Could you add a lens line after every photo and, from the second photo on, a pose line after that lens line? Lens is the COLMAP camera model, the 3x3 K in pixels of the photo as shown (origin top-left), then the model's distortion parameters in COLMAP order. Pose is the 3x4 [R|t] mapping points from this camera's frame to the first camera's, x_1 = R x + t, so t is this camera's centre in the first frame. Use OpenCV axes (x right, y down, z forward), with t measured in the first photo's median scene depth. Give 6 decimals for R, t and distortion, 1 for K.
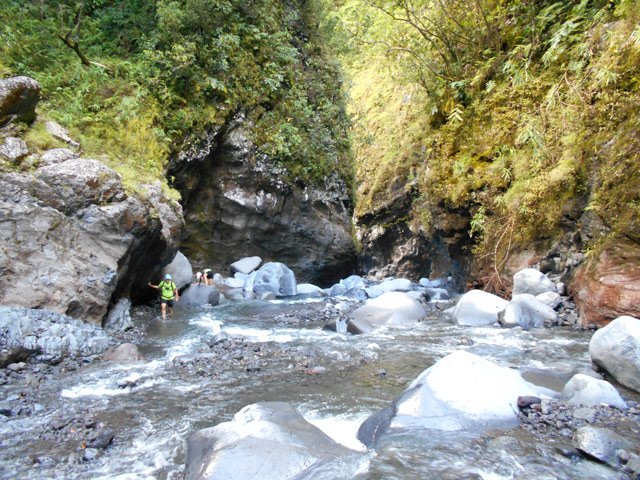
lens RADIAL K [[475.6, 0, 320.0], [0, 475.6, 240.0], [0, 0, 1]] dist [-0.034720, -0.005997]
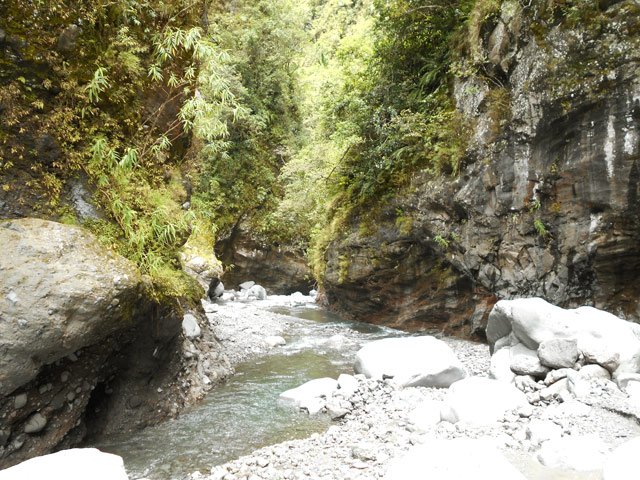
lens RADIAL K [[475.6, 0, 320.0], [0, 475.6, 240.0], [0, 0, 1]] dist [-0.034720, -0.005997]
pose [[0.999476, 0.011804, -0.030152, 0.222674], [-0.013067, 0.999030, -0.042043, -0.062572], [0.029626, 0.042415, 0.998661, -1.058876]]
